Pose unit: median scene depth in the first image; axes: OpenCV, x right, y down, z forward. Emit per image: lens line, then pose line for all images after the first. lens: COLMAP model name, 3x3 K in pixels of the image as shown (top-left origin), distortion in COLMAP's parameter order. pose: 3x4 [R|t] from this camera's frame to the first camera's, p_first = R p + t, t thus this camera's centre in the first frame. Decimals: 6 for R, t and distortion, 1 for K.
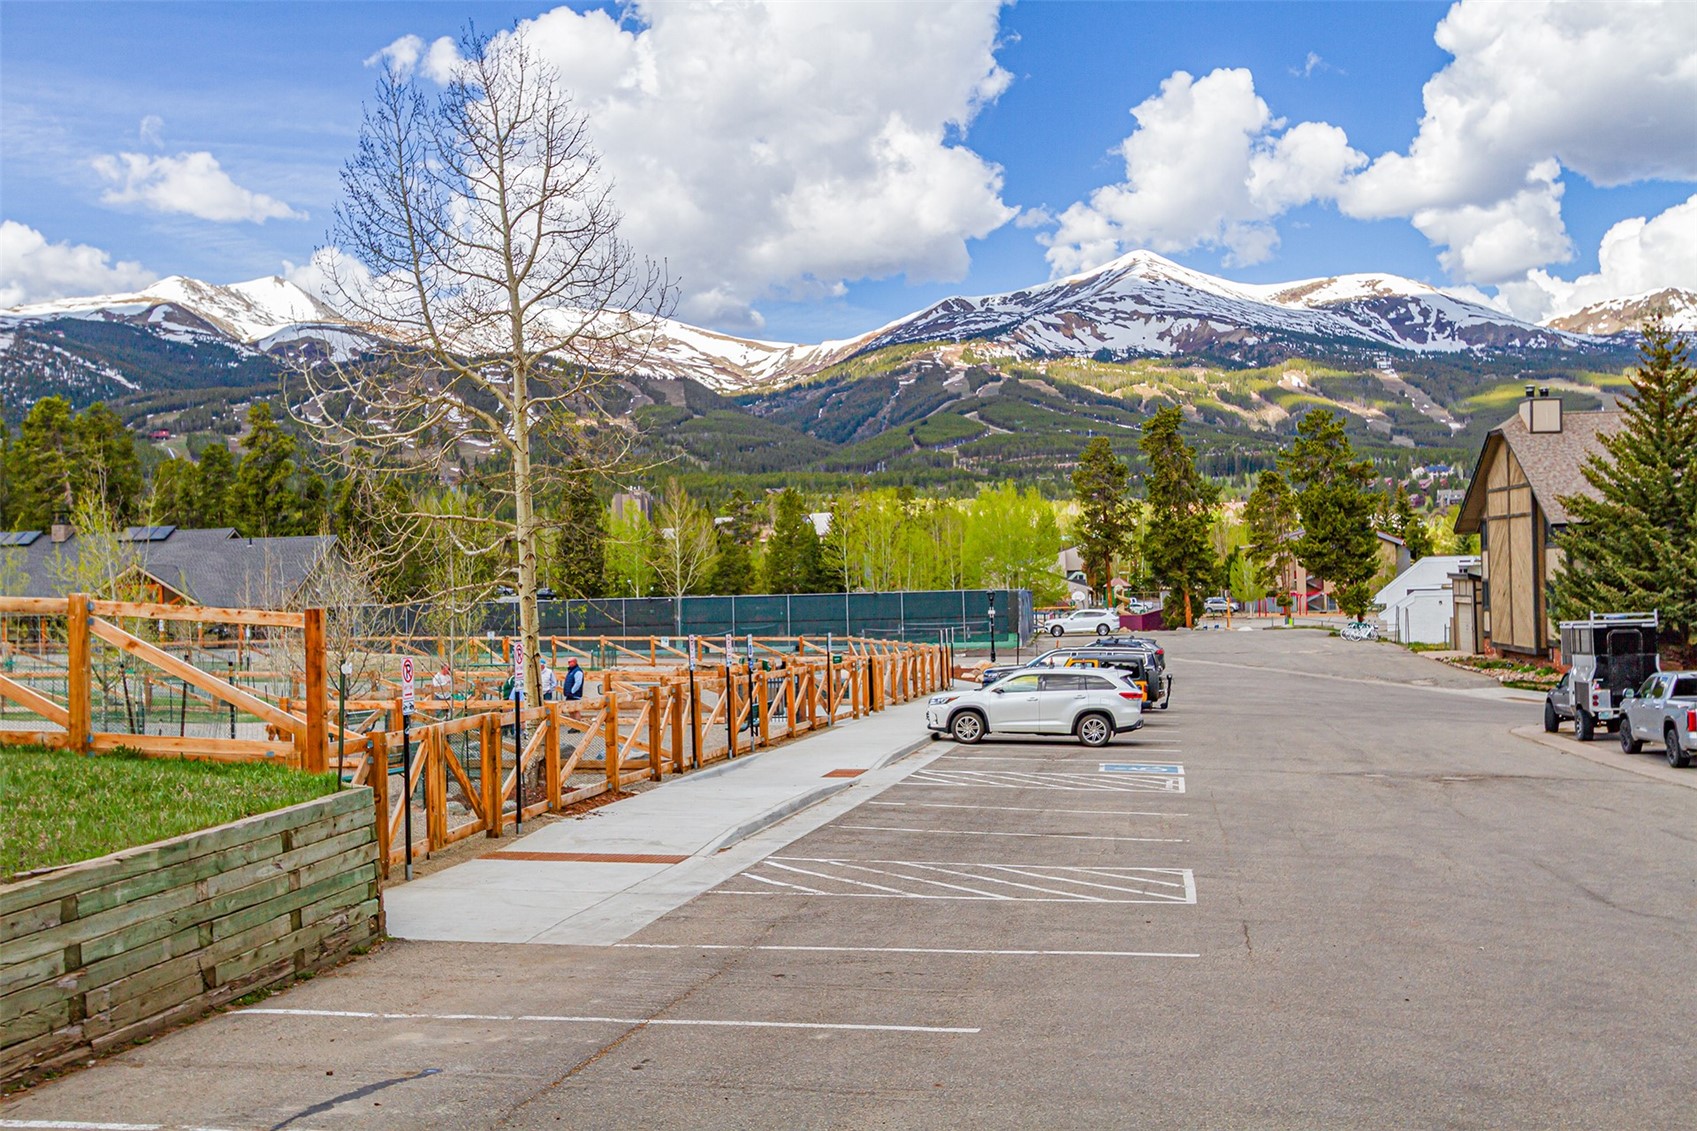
lens RADIAL K [[1628.5, 0, 848.5], [0, 1628.5, 565.5], [0, 0, 1]] dist [0.002510, -0.009284]
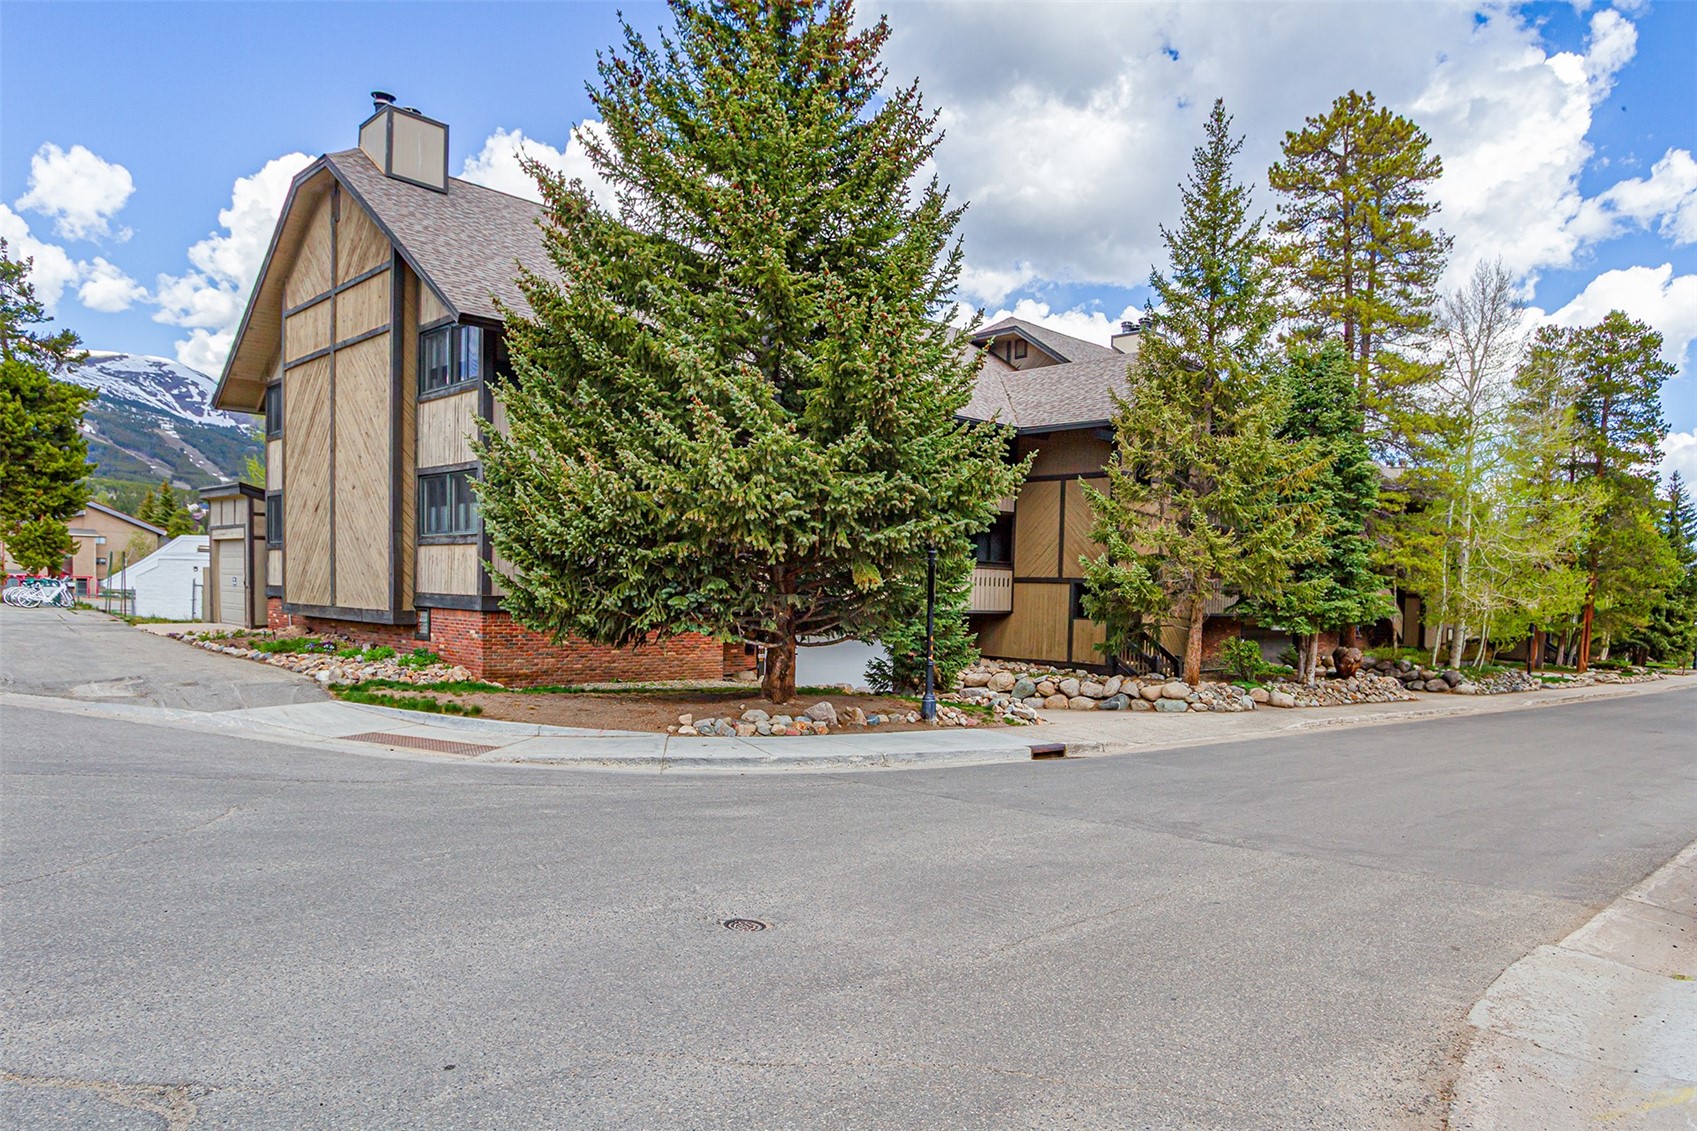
lens RADIAL K [[1057.1, 0, 852.7], [0, 1057.1, 644.5], [0, 0, 1]] dist [0.005475, 0.000062]
pose [[0.625786, 0.004497, 0.779982, 0.242368], [-0.046849, 0.998395, 0.031831, 0.040767], [-0.778587, -0.056461, 0.624992, 0.641927]]
